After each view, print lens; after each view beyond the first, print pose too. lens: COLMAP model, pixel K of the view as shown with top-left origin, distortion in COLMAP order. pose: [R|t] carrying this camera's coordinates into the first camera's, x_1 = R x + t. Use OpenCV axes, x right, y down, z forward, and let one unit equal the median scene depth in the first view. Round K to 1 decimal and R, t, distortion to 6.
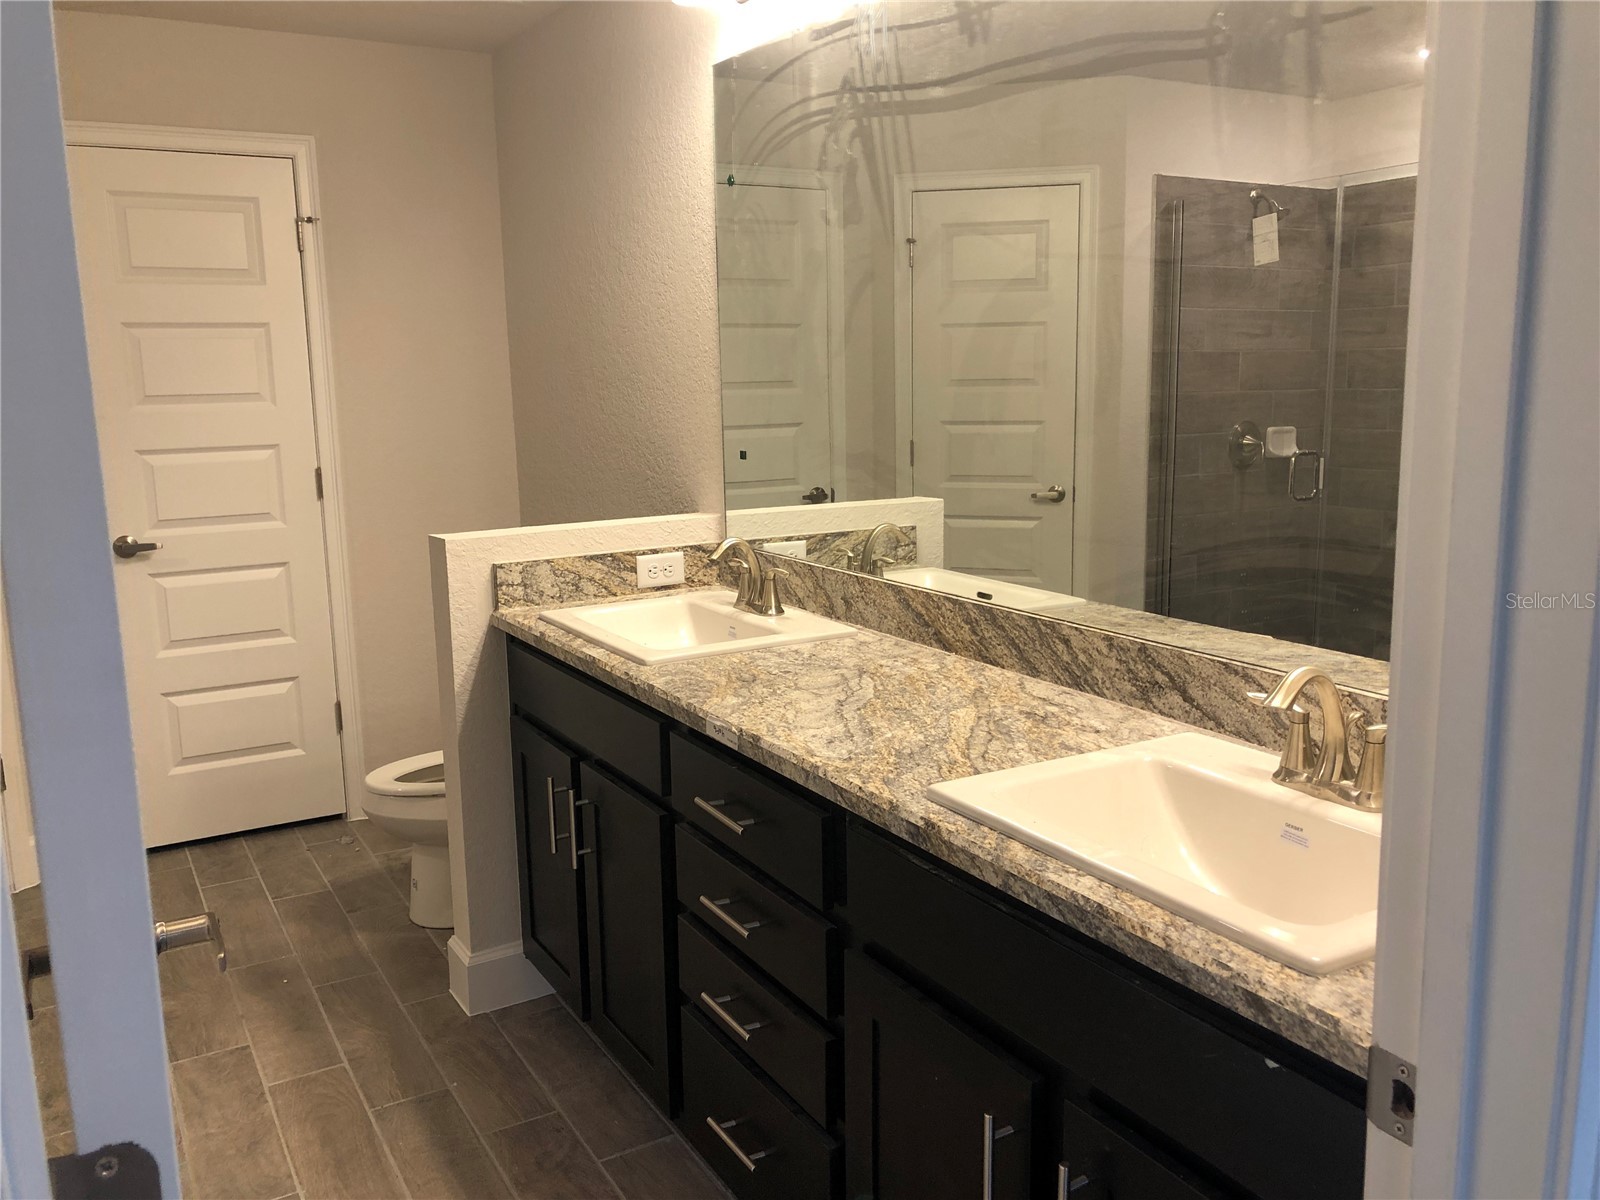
lens RADIAL K [[1305.2, 0, 790.5], [0, 1305.2, 593.6], [0, 0, 1]] dist [0.028974, -0.042420]
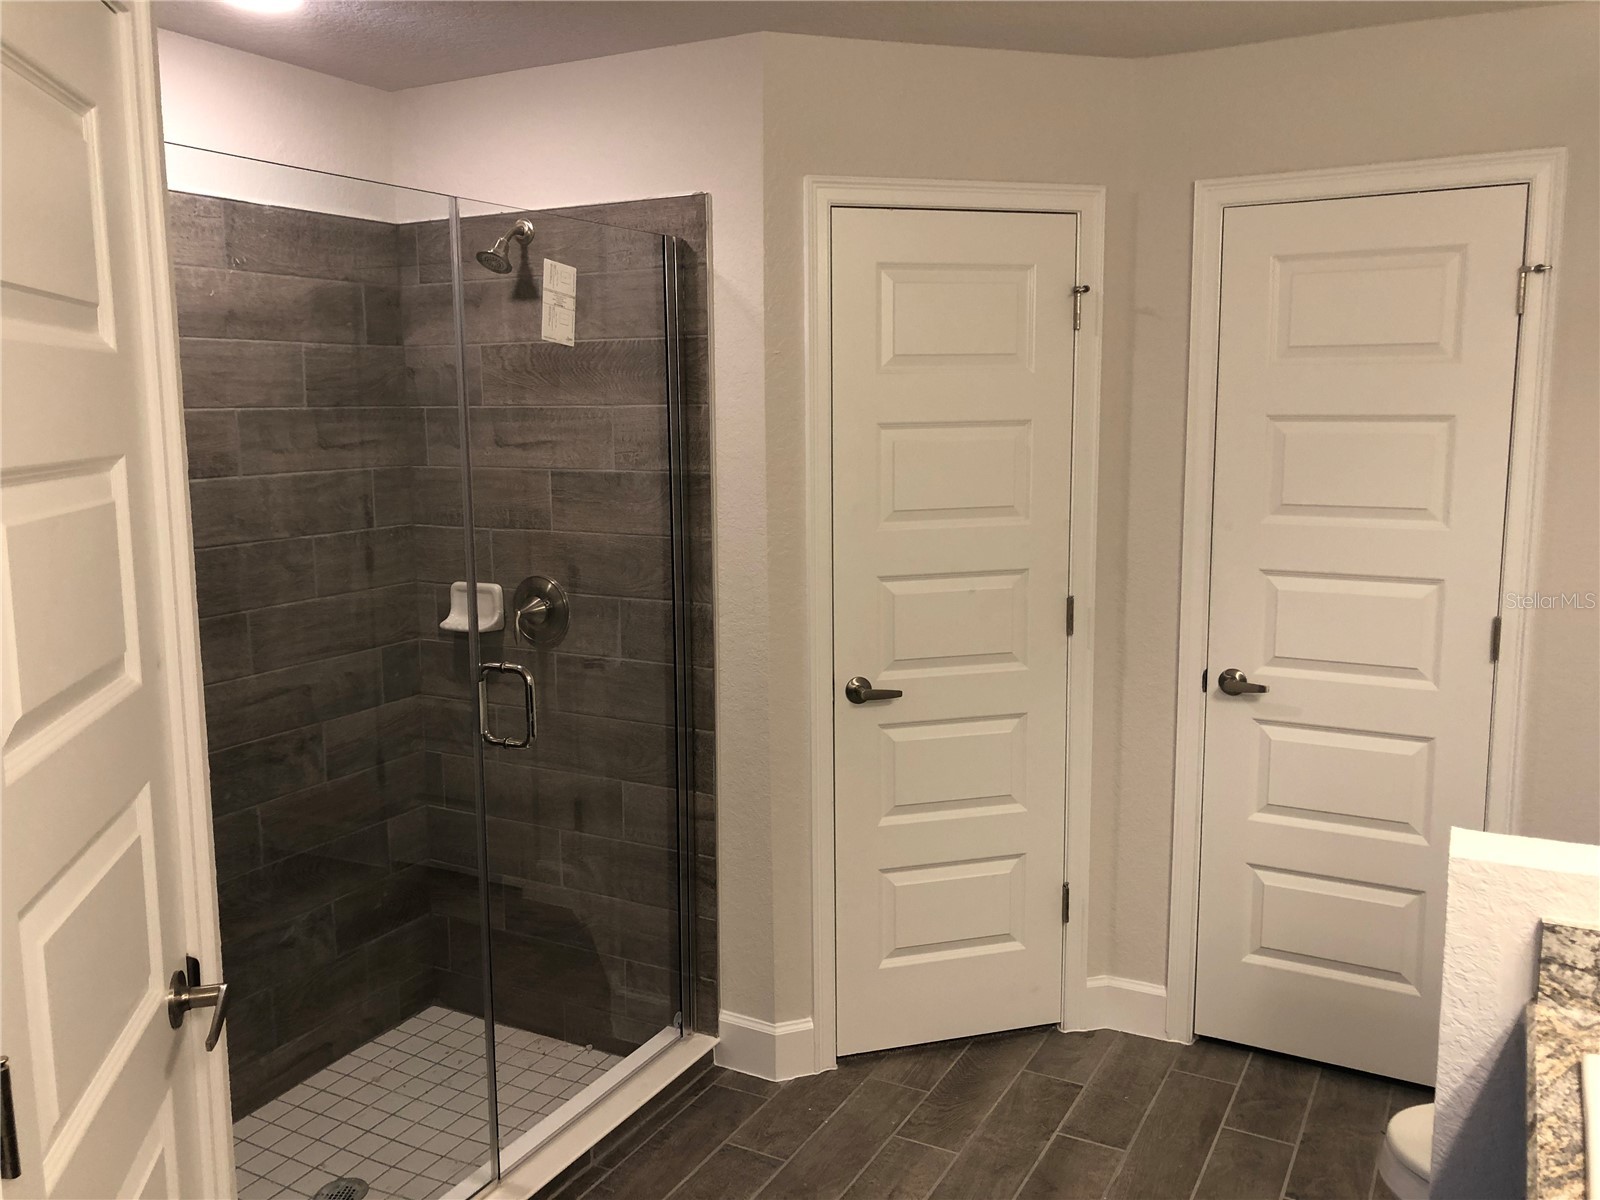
lens RADIAL K [[1305.2, 0, 804.4], [0, 1305.2, 587.2], [0, 0, 1]] dist [0.028974, -0.042420]
pose [[0.525263, 0.135610, -0.840065, 0.039287], [-0.143917, 0.987155, 0.069369, -0.113504], [0.838681, 0.084463, 0.538033, 0.320096]]
